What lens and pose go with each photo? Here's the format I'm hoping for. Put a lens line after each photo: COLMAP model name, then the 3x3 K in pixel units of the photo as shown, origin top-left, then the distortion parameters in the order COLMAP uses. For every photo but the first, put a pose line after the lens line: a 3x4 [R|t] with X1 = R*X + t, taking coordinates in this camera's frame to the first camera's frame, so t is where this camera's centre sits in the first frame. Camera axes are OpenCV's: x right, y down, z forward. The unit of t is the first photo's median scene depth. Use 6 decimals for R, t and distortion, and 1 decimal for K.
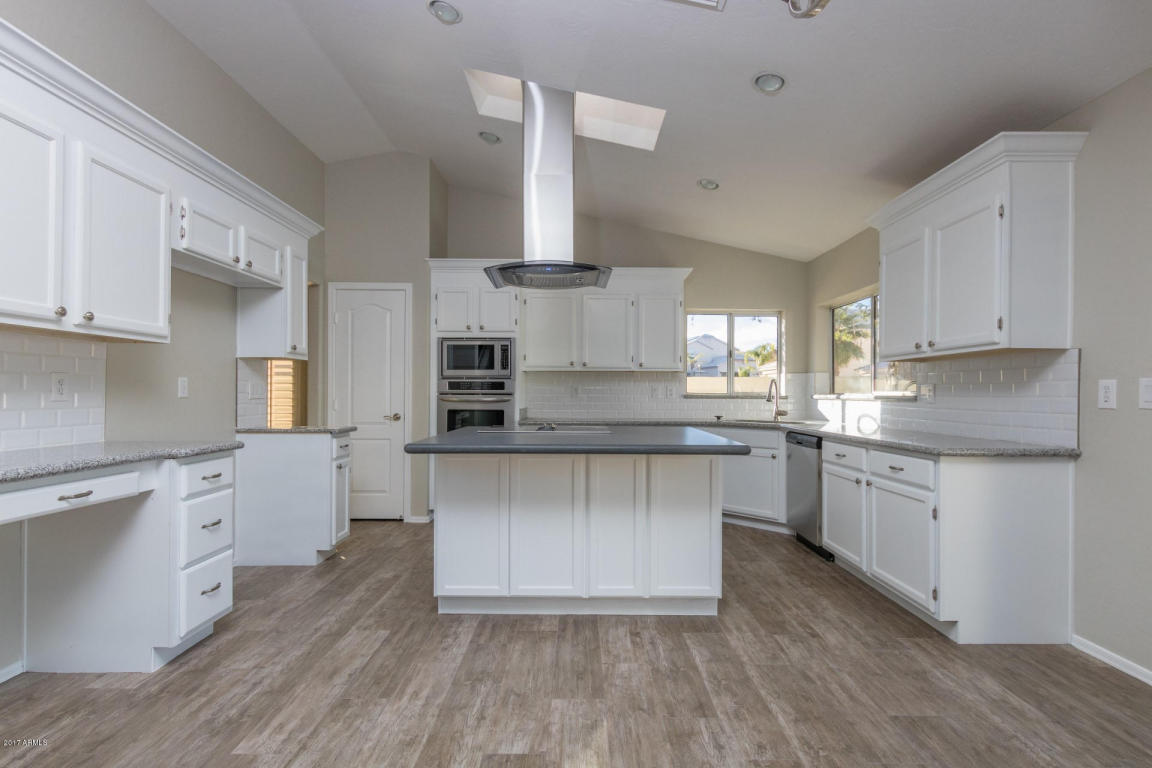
lens RADIAL K [[547.9, 0, 584.0], [0, 547.9, 391.8], [0, 0, 1]] dist [0.009198, -0.001206]
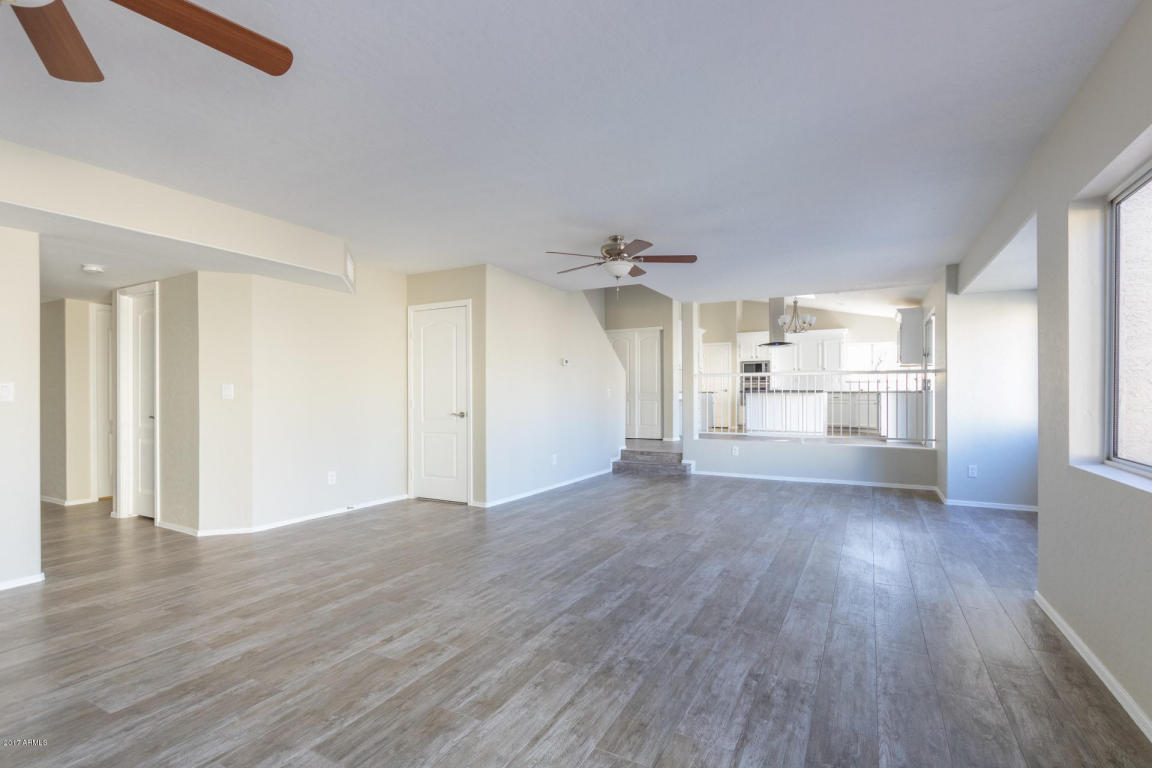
lens RADIAL K [[529.6, 0, 582.0], [0, 529.6, 392.9], [0, 0, 1]] dist [0.005618, -0.000841]
pose [[0.874402, -0.008138, -0.485133, 0.562650], [0.011090, 0.999933, 0.003214, 0.073783], [0.485075, -0.008191, 0.874434, -2.937361]]
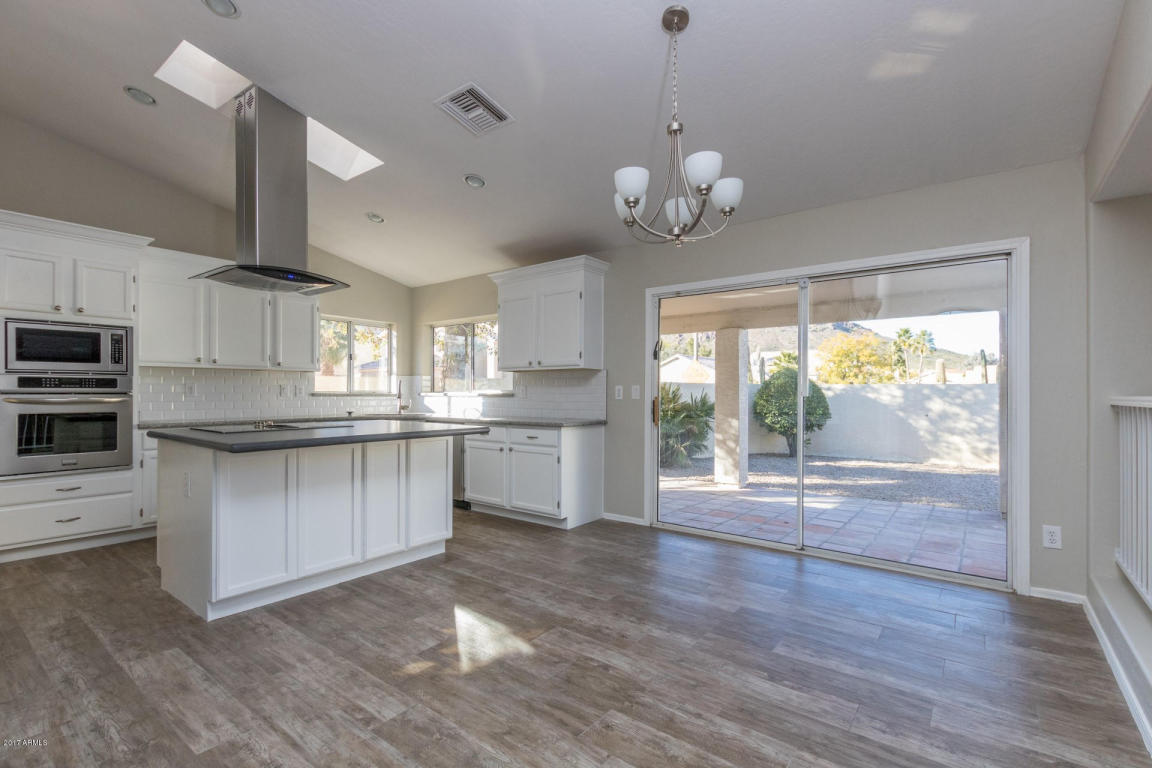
lens RADIAL K [[520.8, 0, 584.2], [0, 520.8, 391.0], [0, 0, 1]] dist [0.009069, -0.005329]
pose [[0.608816, -0.000541, 0.793311, -0.595804], [-0.002978, 0.999991, 0.002968, -0.006120], [-0.793306, -0.004170, 0.608809, -0.083443]]
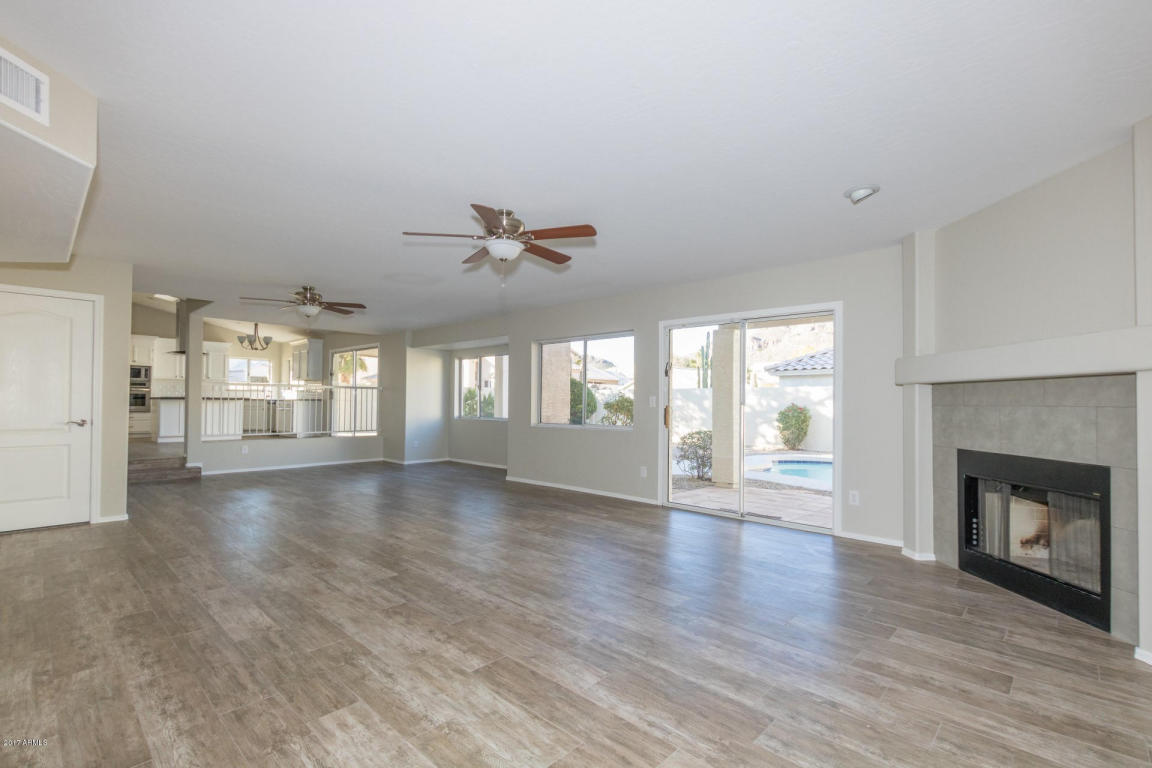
lens RADIAL K [[529.6, 0, 582.0], [0, 529.6, 392.9], [0, 0, 1]] dist [0.005618, -0.000841]
pose [[0.693127, 0.012853, 0.720701, -0.907604], [-0.008660, 0.999917, -0.009505, 0.061026], [-0.720763, 0.000347, 0.693181, -3.814918]]
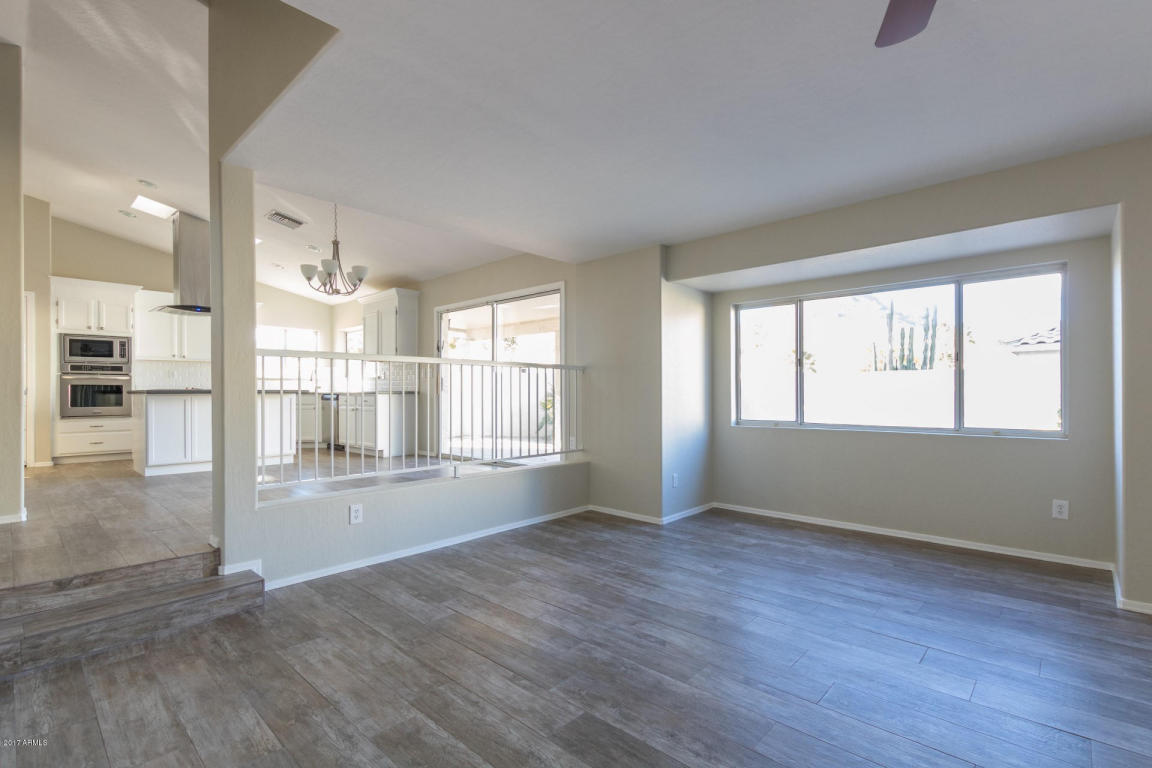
lens RADIAL K [[529.6, 0, 582.0], [0, 529.6, 392.9], [0, 0, 1]] dist [0.005618, -0.000841]
pose [[0.684210, -0.008660, 0.729234, -0.597852], [0.002939, 0.999954, 0.009117, 0.077864], [-0.729280, -0.004095, 0.684204, -1.550499]]
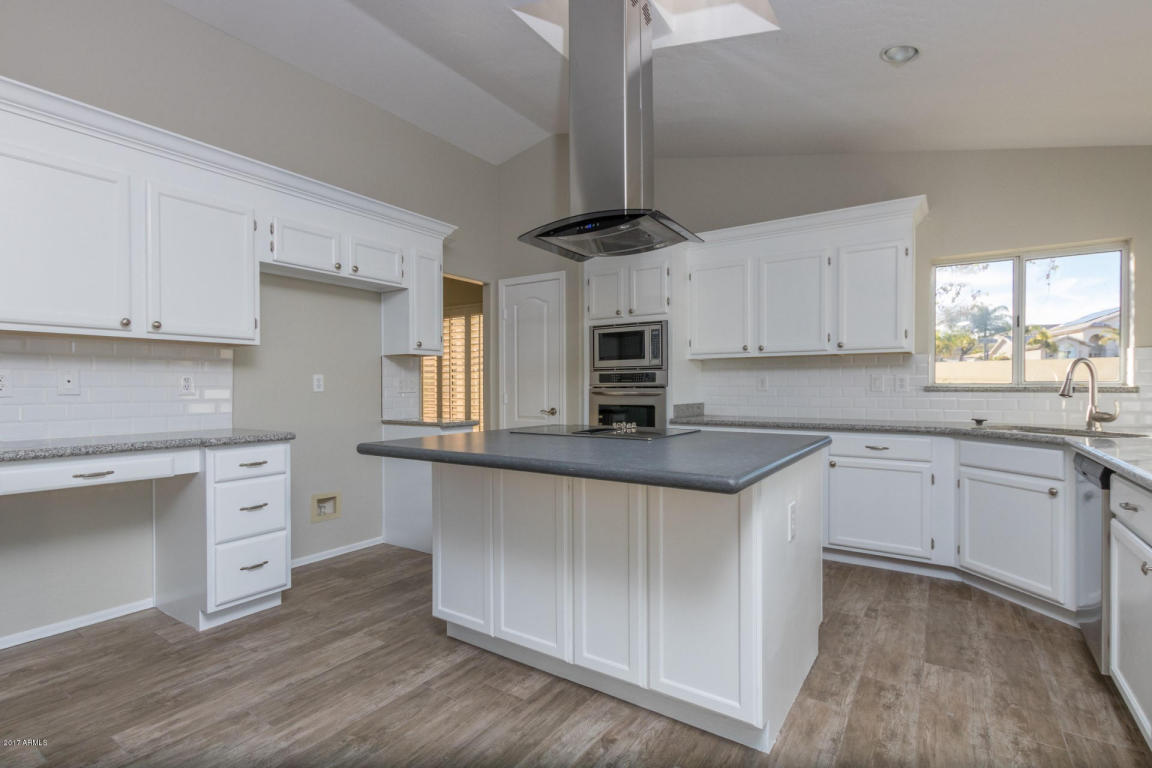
lens RADIAL K [[547.9, 0, 584.0], [0, 547.9, 391.8], [0, 0, 1]] dist [0.009198, -0.001206]
pose [[0.830088, -0.001739, -0.557630, 0.415921], [0.008551, 0.999917, 0.009611, 0.004111], [0.557567, -0.012747, 0.830034, 0.396116]]
